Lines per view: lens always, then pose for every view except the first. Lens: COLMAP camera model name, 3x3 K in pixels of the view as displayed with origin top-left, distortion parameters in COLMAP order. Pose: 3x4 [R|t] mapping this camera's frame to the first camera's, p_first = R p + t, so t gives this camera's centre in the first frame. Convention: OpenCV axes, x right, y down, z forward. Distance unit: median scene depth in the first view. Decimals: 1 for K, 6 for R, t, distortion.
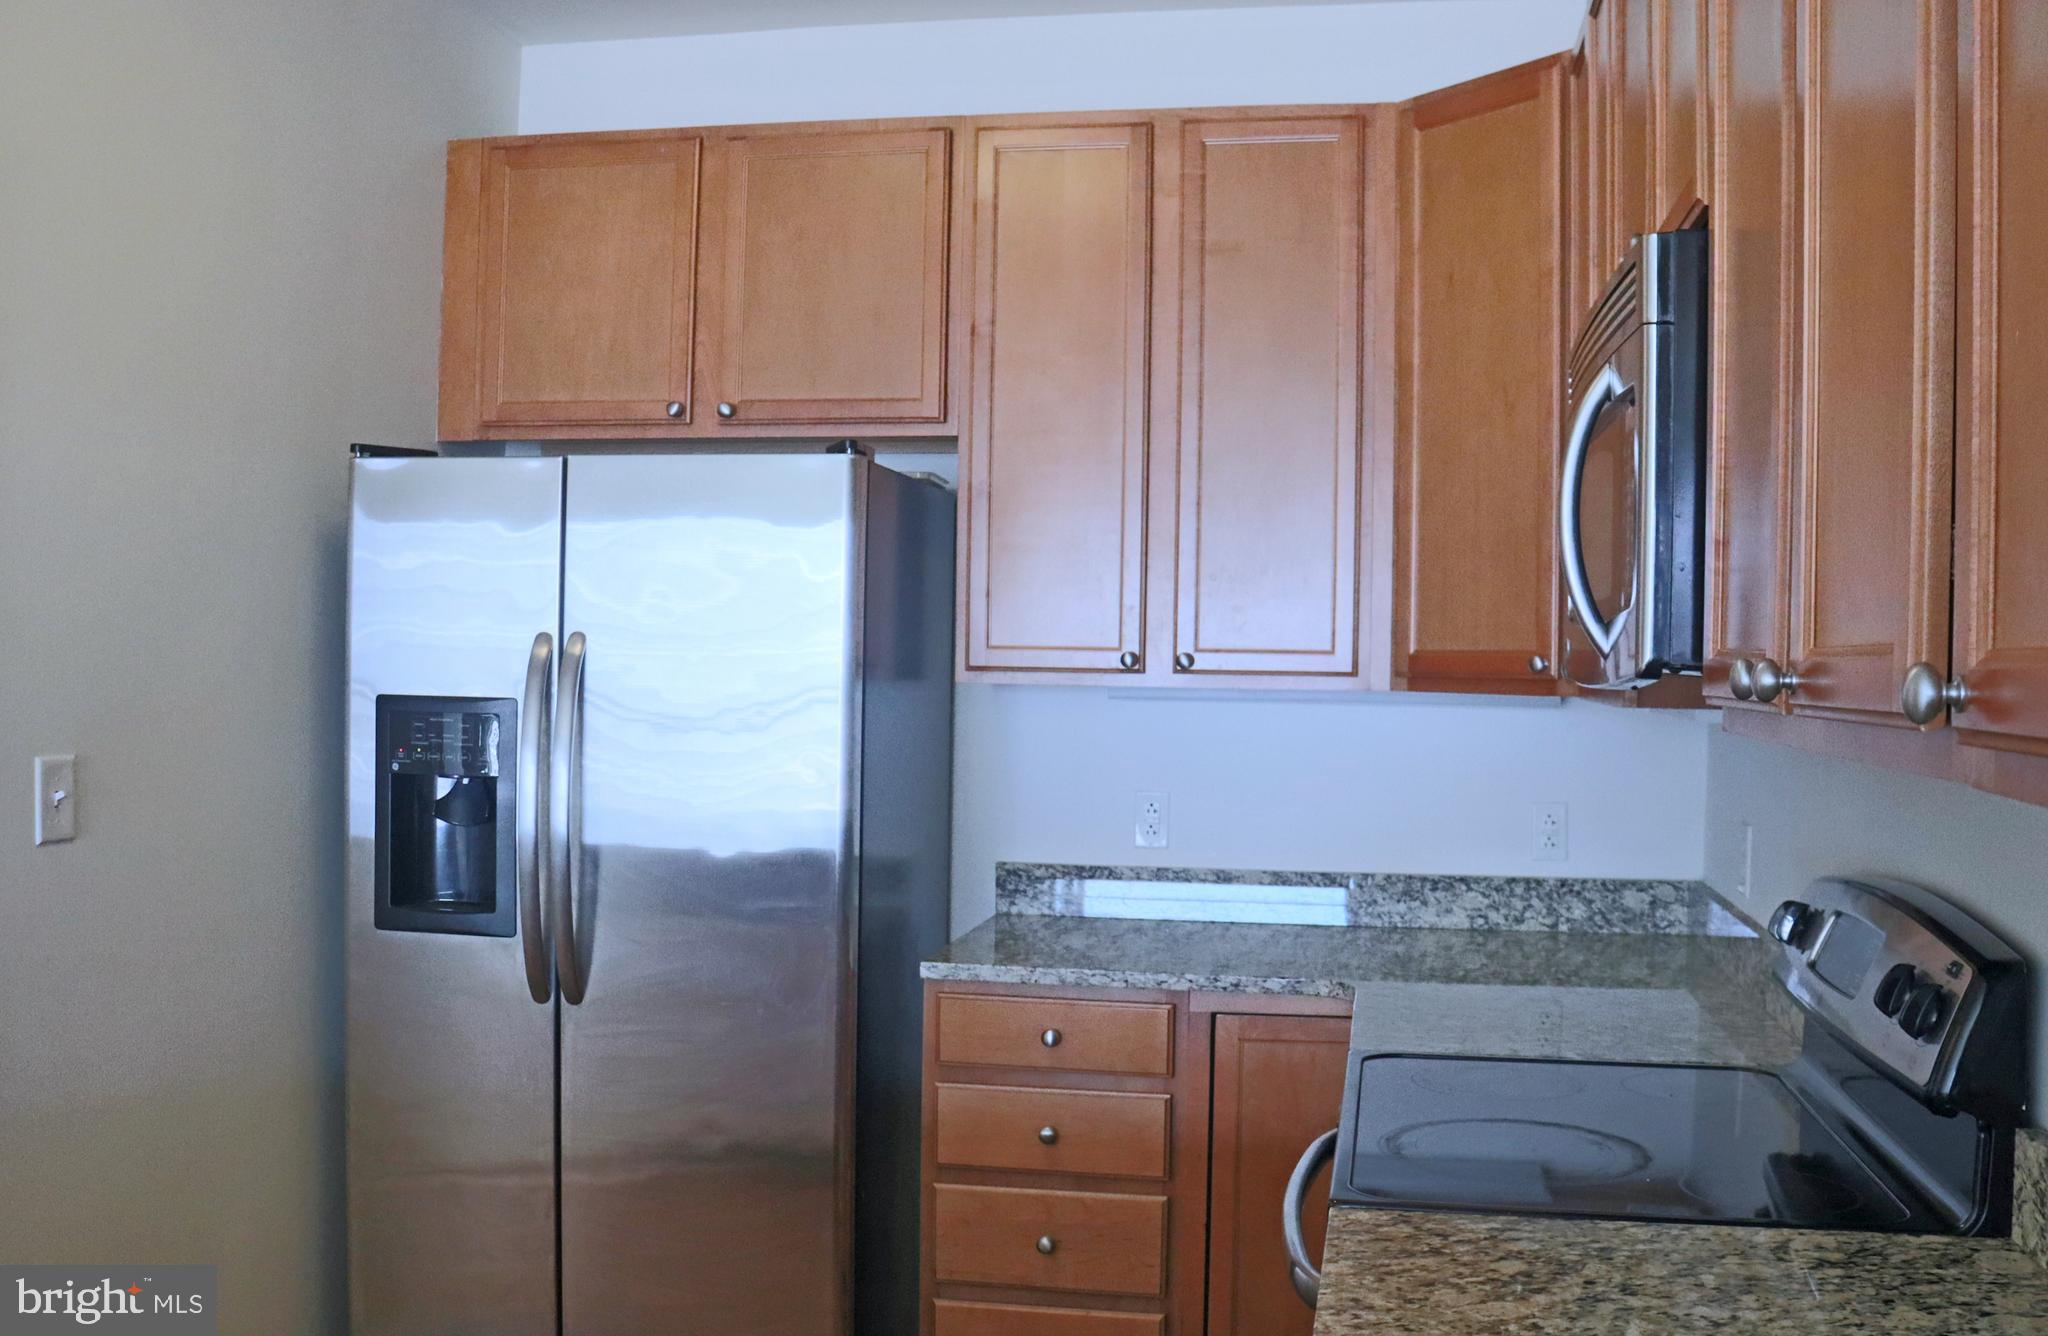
lens RADIAL K [[1855.8, 0, 1024.0], [0, 1855.8, 668.0], [0, 0, 1]] dist [-0.259732, 0.204986]
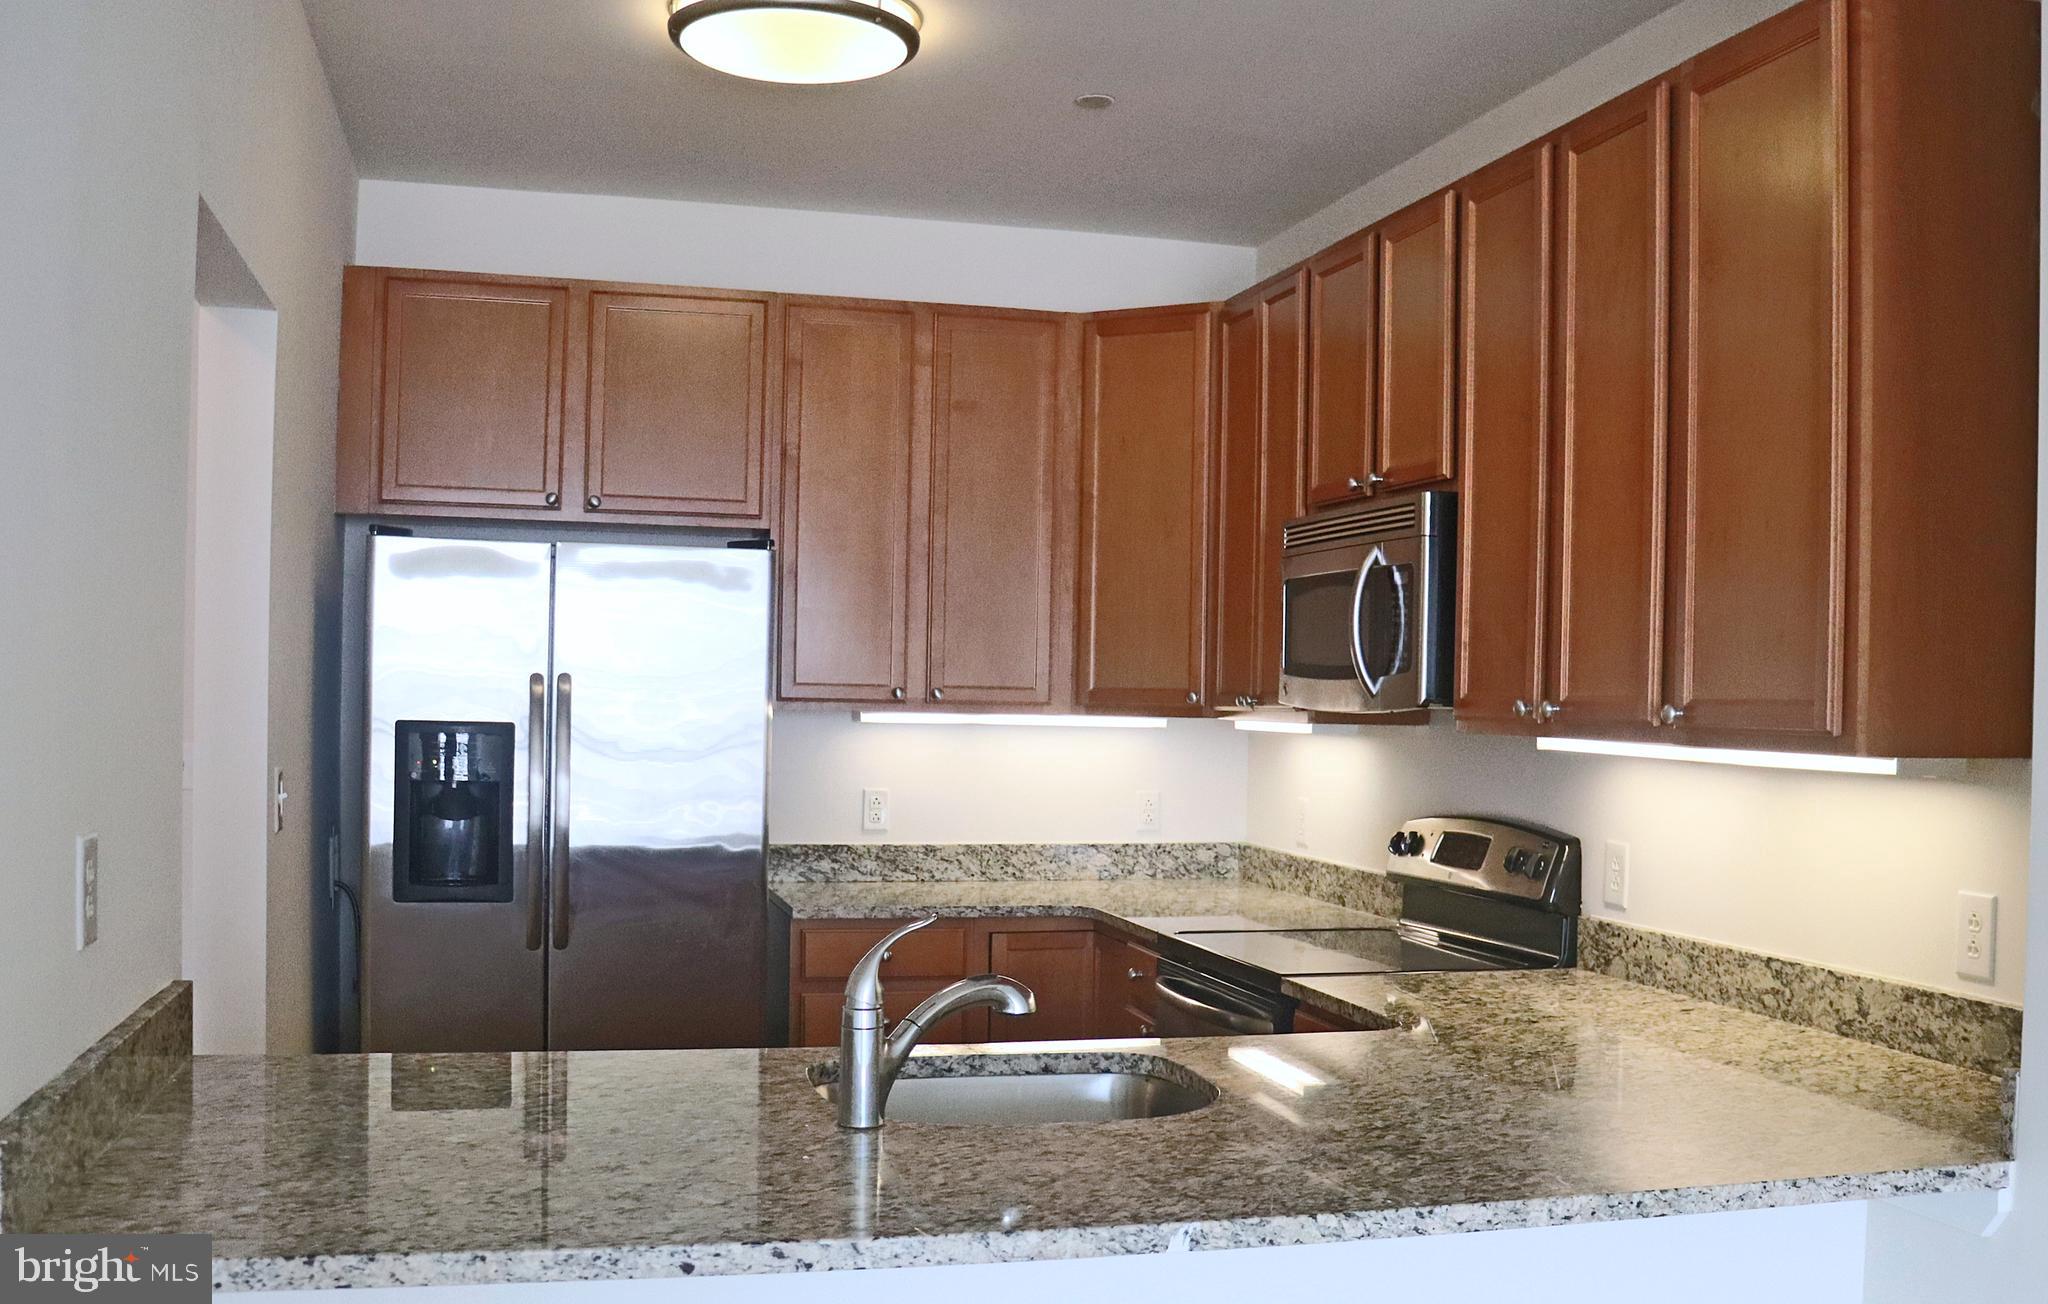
lens RADIAL K [[1967.8, 0, 1024.0], [0, 1967.8, 652.0], [0, 0, 1]] dist [-0.427777, -0.007840]
pose [[0.895231, 0.008907, 0.445513, -0.509016], [-0.001196, 0.999845, -0.017587, -0.010192], [-0.445600, 0.015211, 0.895103, -0.371865]]
